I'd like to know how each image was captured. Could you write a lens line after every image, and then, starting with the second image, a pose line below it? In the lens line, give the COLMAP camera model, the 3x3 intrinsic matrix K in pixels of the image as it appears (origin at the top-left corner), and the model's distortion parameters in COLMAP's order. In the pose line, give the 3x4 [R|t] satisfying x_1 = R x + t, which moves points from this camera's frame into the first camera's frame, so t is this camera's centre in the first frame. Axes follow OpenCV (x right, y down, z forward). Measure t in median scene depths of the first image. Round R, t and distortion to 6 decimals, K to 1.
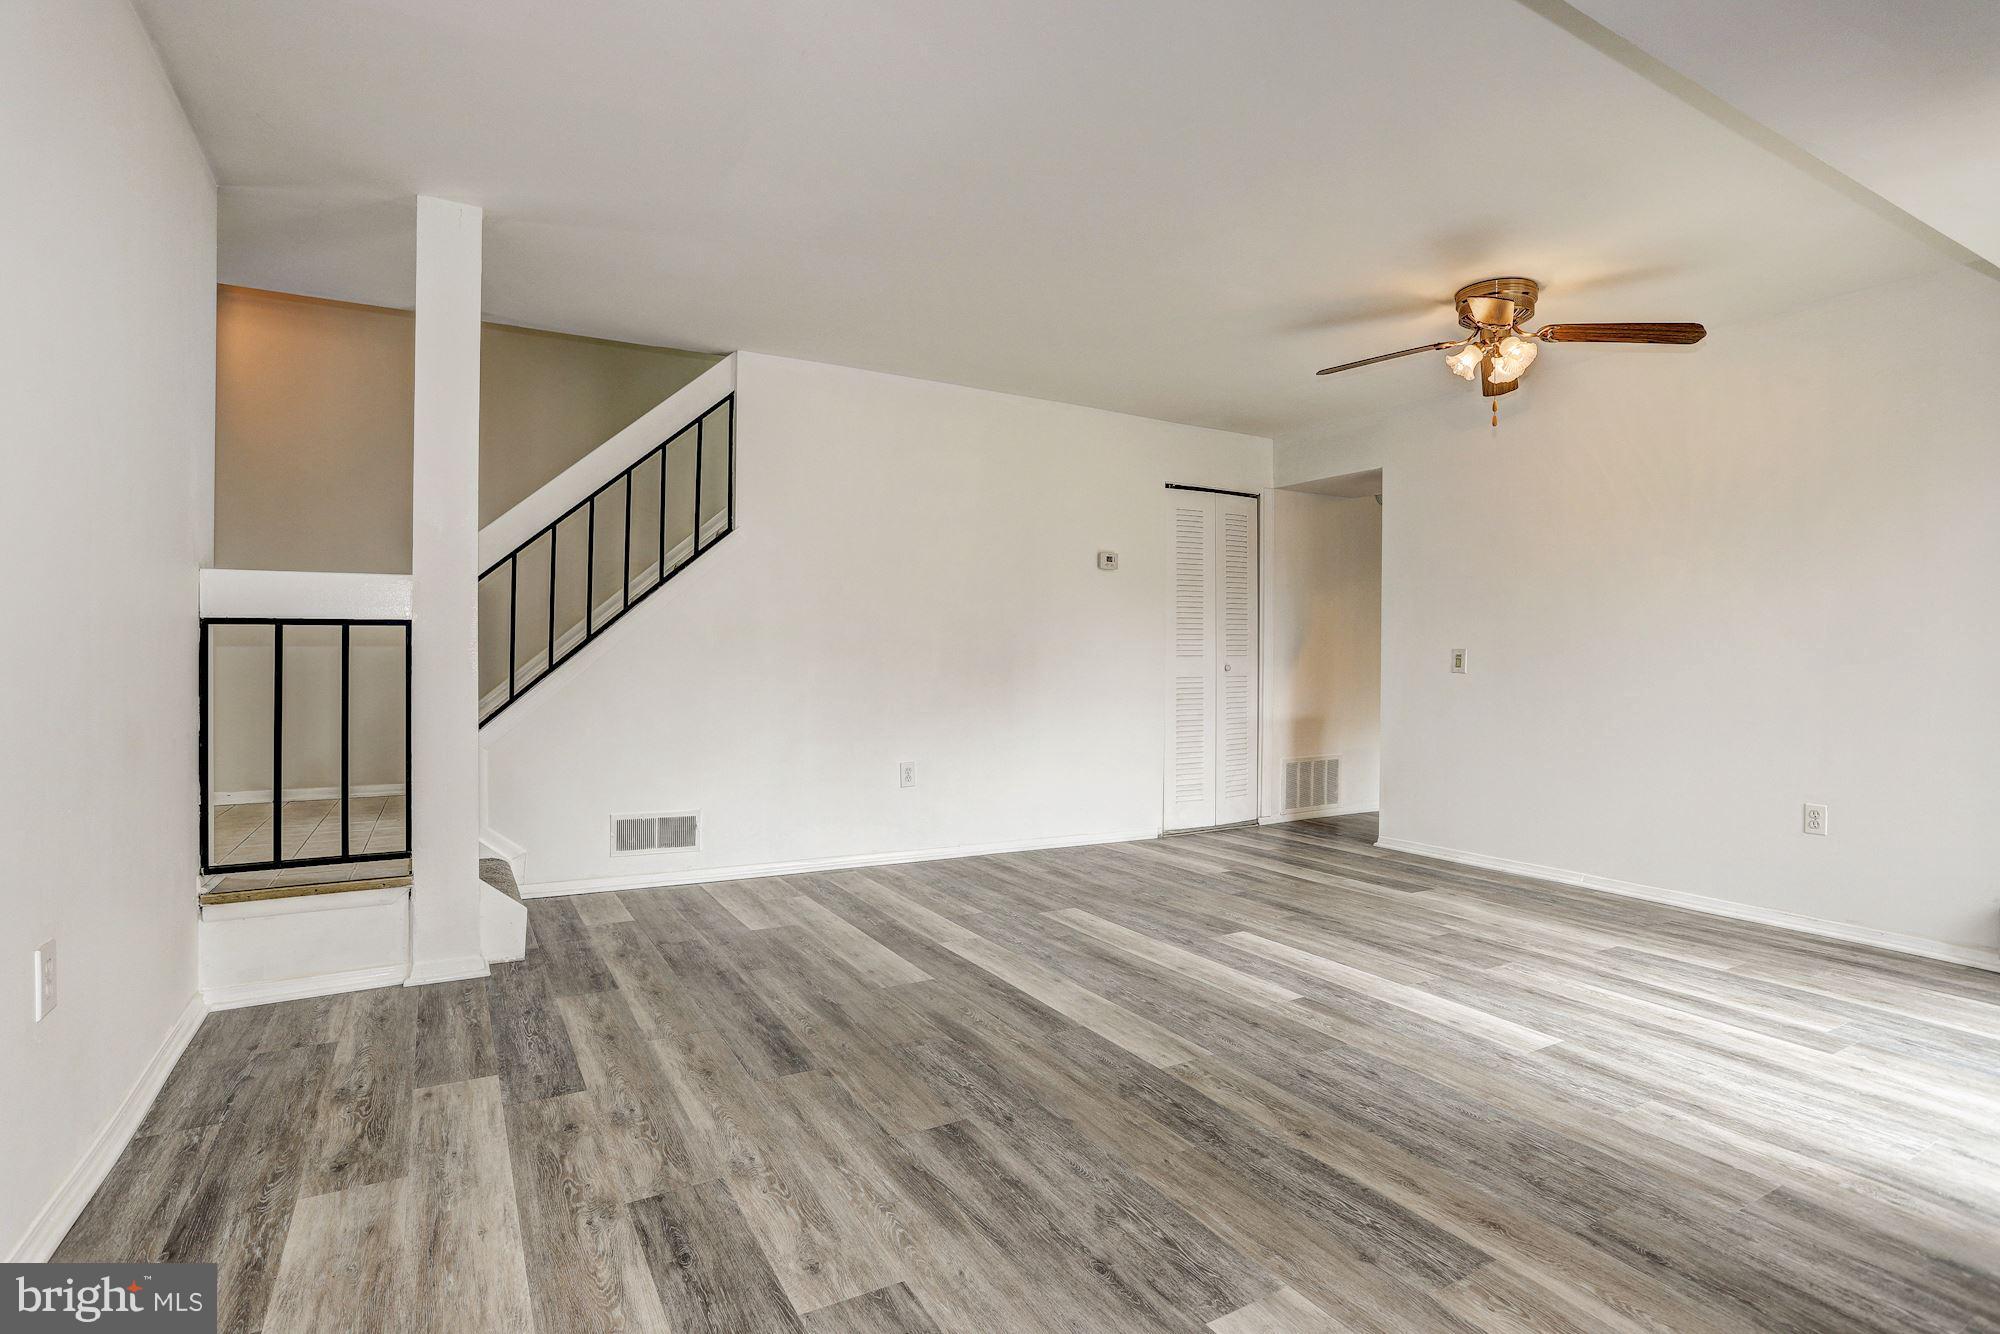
lens RADIAL K [[960.7, 0, 991.9], [0, 960.7, 662.6], [0, 0, 1]] dist [-0.071101, 0.035002]
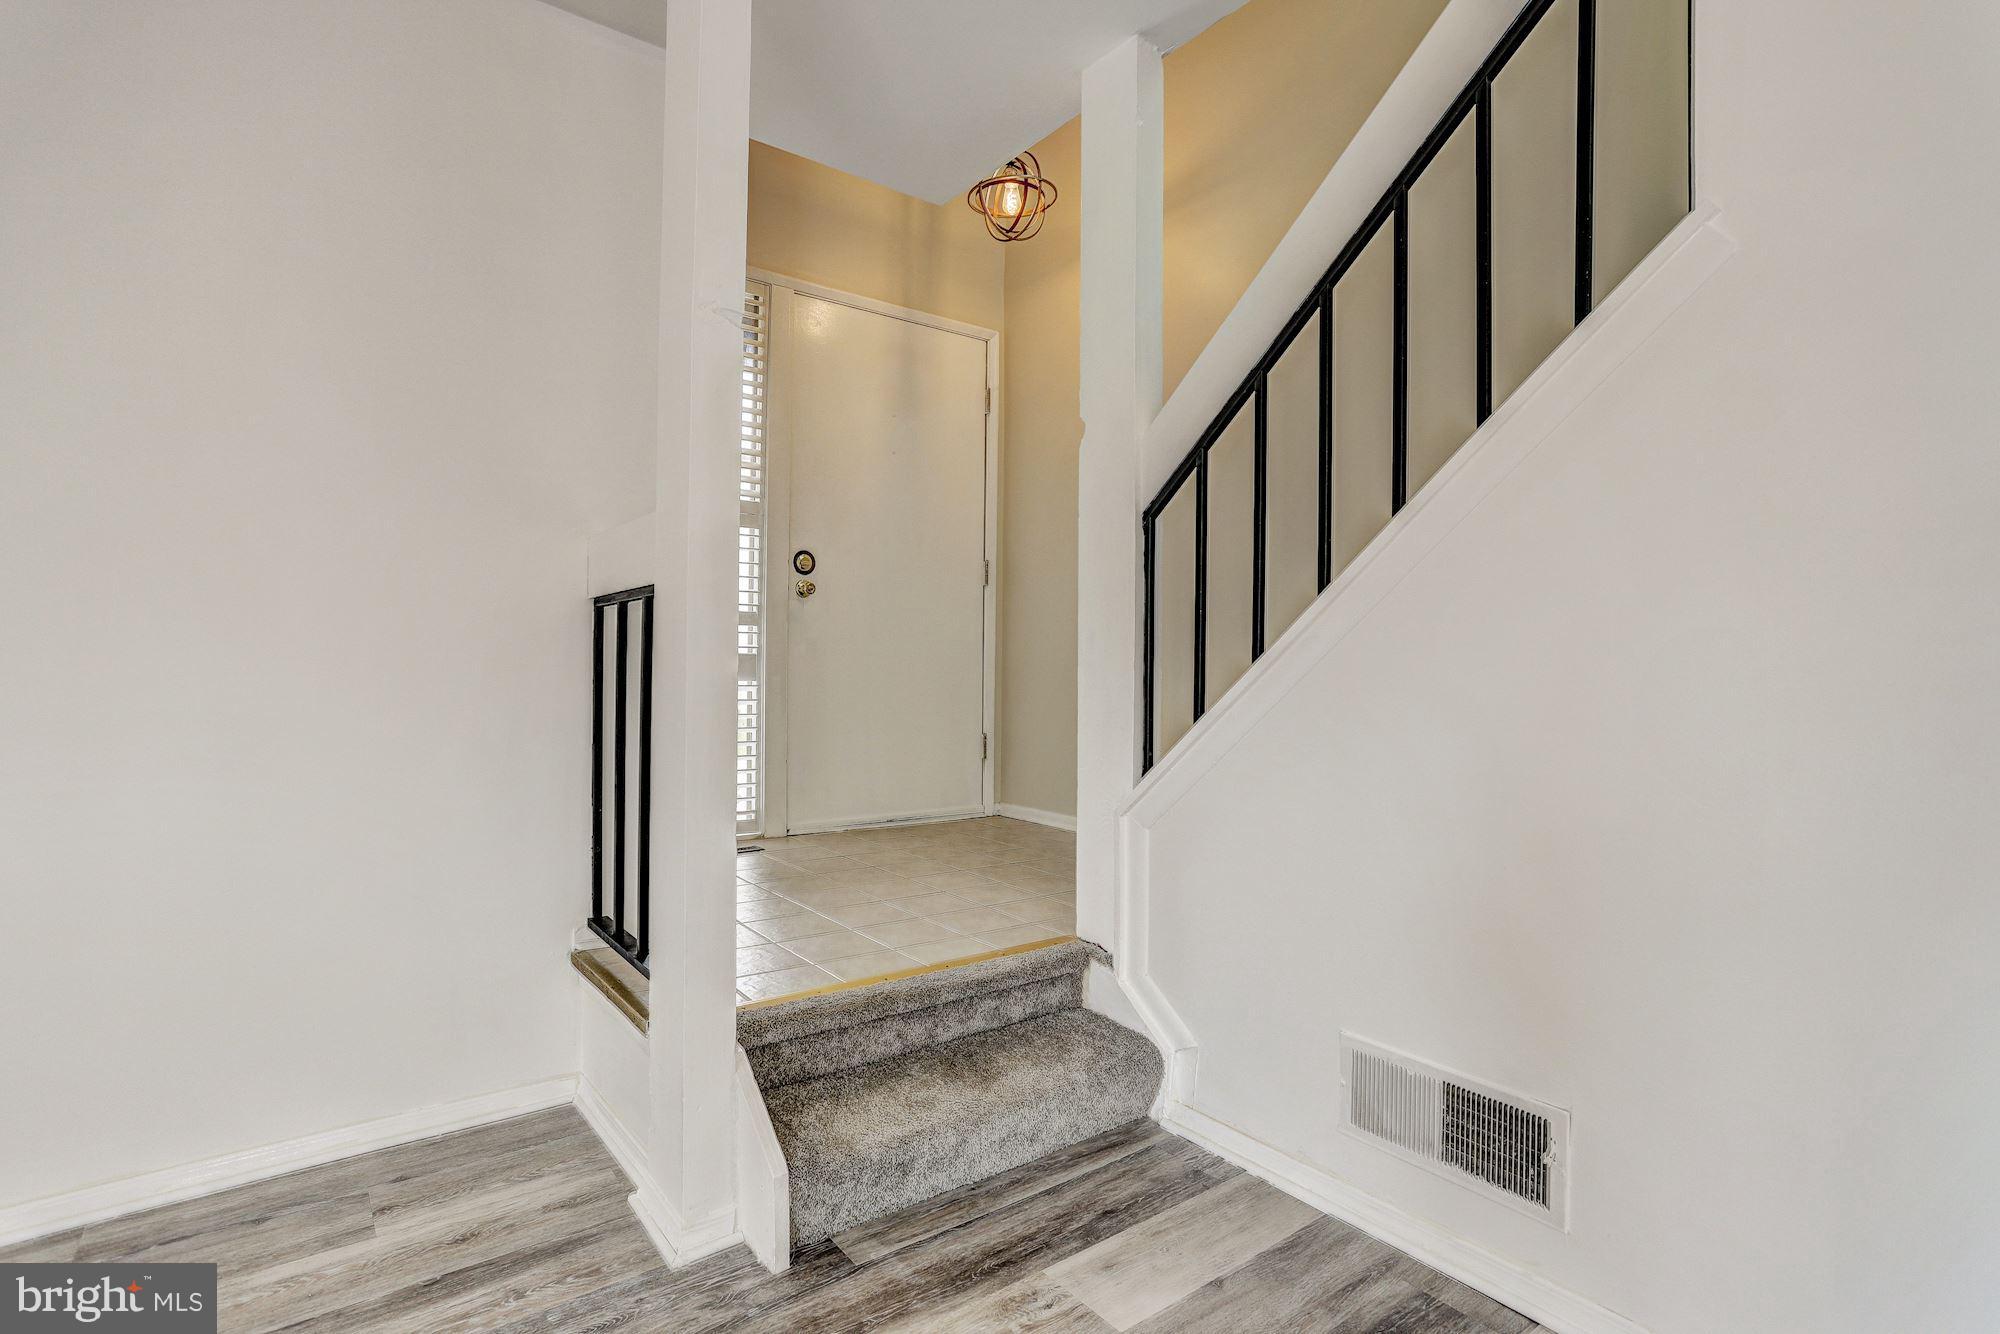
lens RADIAL K [[960.7, 0, 991.9], [0, 960.7, 662.6], [0, 0, 1]] dist [-0.071101, 0.035002]
pose [[0.118526, -0.002098, -0.992949, -0.004093], [-0.013531, 0.999901, -0.003728, 0.000988], [0.992859, 0.013878, 0.118486, 1.110839]]
